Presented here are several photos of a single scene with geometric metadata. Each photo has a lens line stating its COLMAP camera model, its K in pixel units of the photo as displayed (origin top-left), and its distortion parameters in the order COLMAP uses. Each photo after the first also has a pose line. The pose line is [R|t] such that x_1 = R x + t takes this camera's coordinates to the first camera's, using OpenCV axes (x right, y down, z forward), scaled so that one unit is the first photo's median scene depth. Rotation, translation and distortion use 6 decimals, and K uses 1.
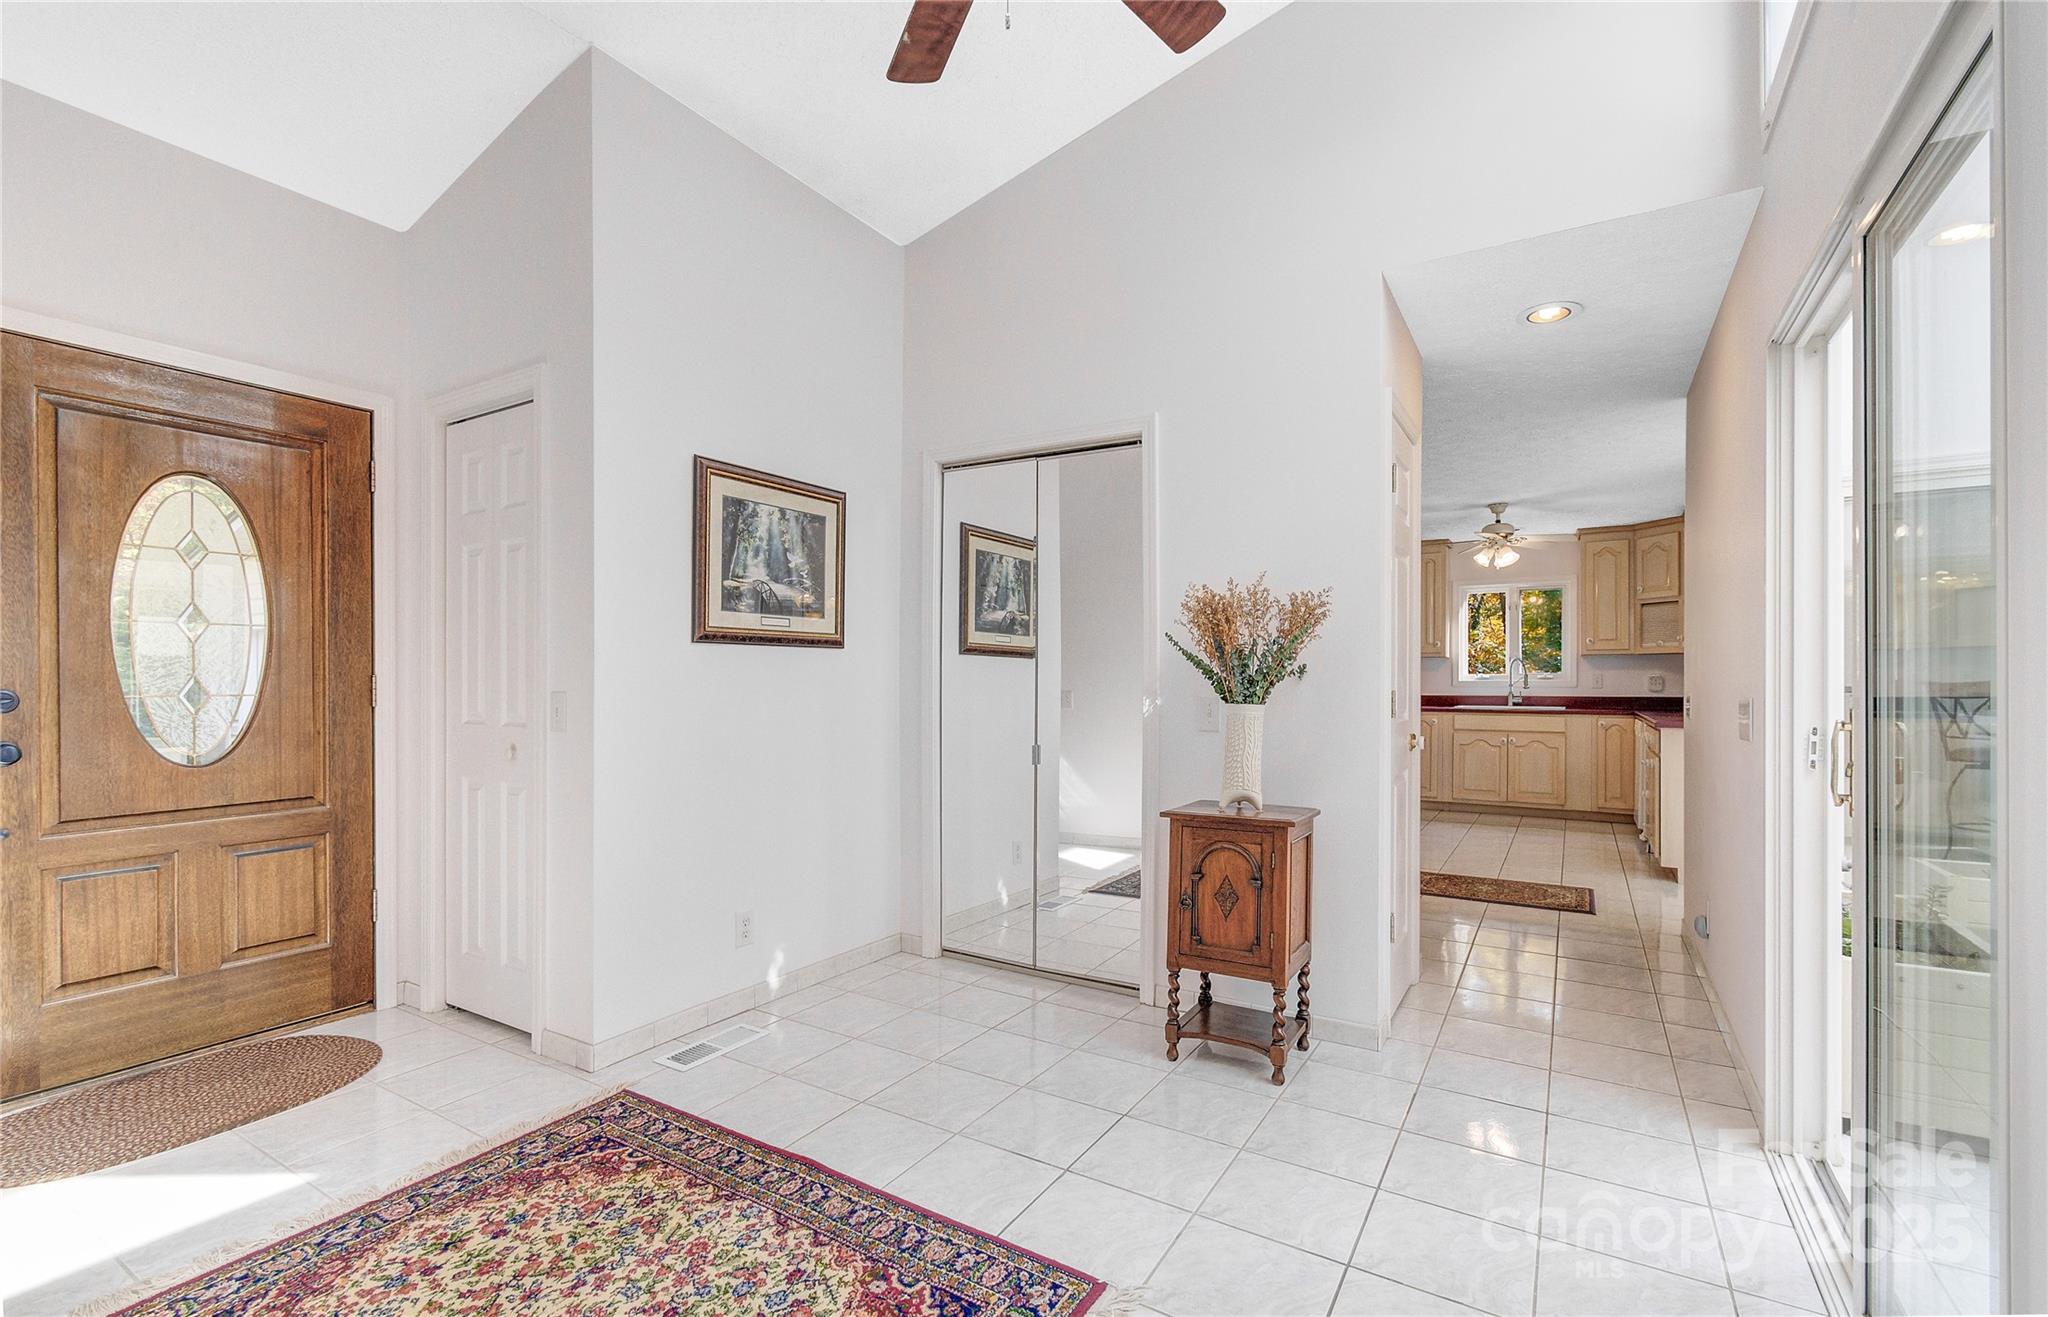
lens RADIAL K [[898.7, 0, 1024.0], [0, 898.7, 658.5], [0, 0, 1]] dist [-0.001421, -0.000103]
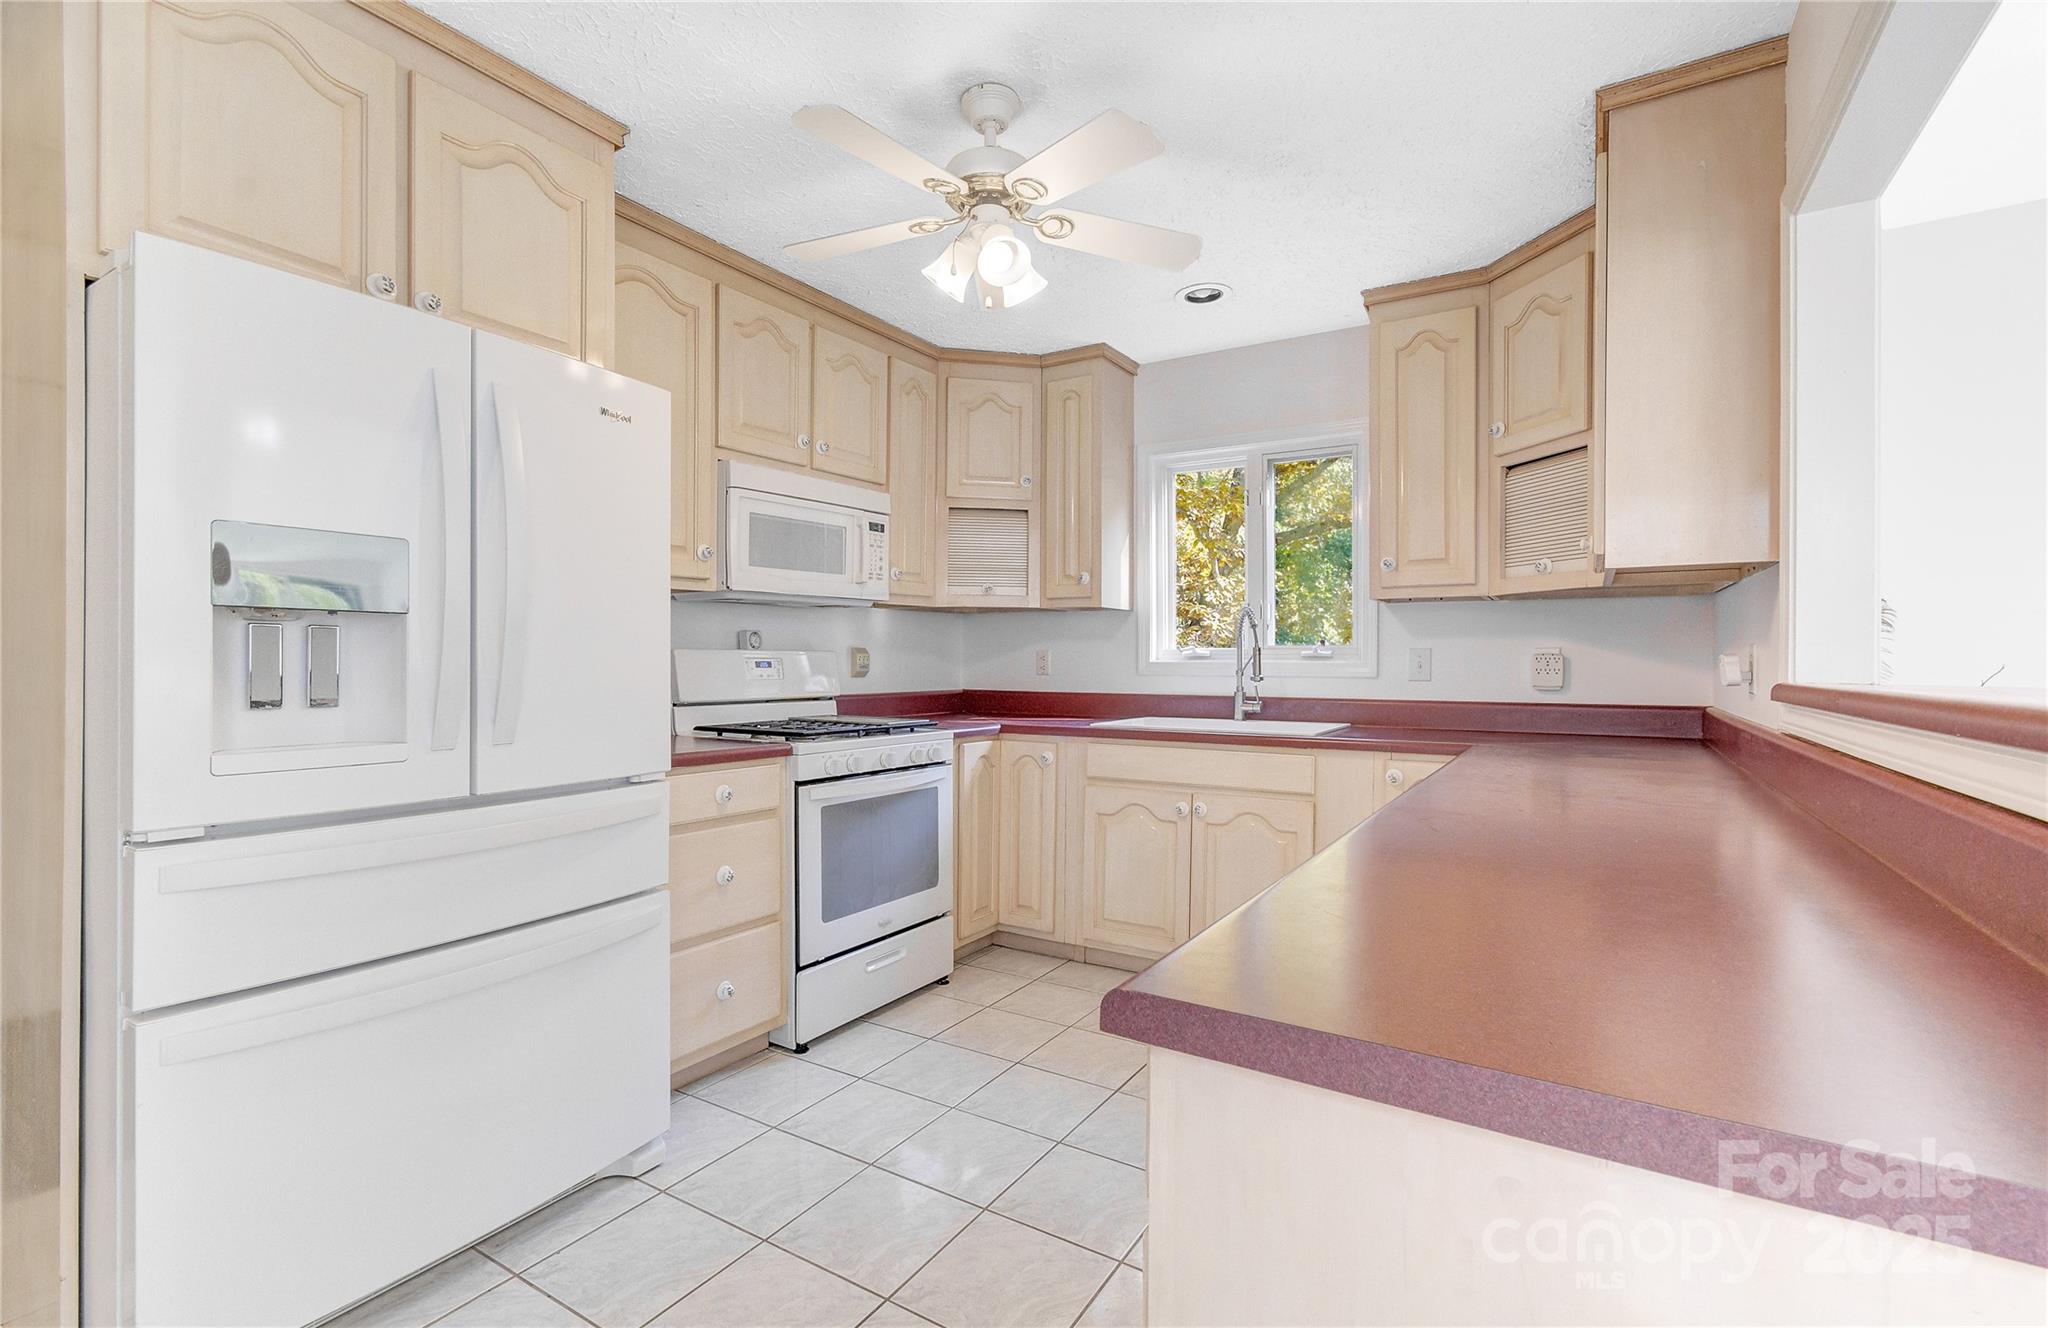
lens RADIAL K [[912.6, 0, 1026.1], [0, 912.6, 648.4], [0, 0, 1]] dist [0.001043, 0.000148]
pose [[0.999983, -0.005912, -0.000146, 0.072534], [0.005914, 0.999754, 0.021380, 0.001207], [0.000019, -0.021380, 0.999771, 0.091053]]
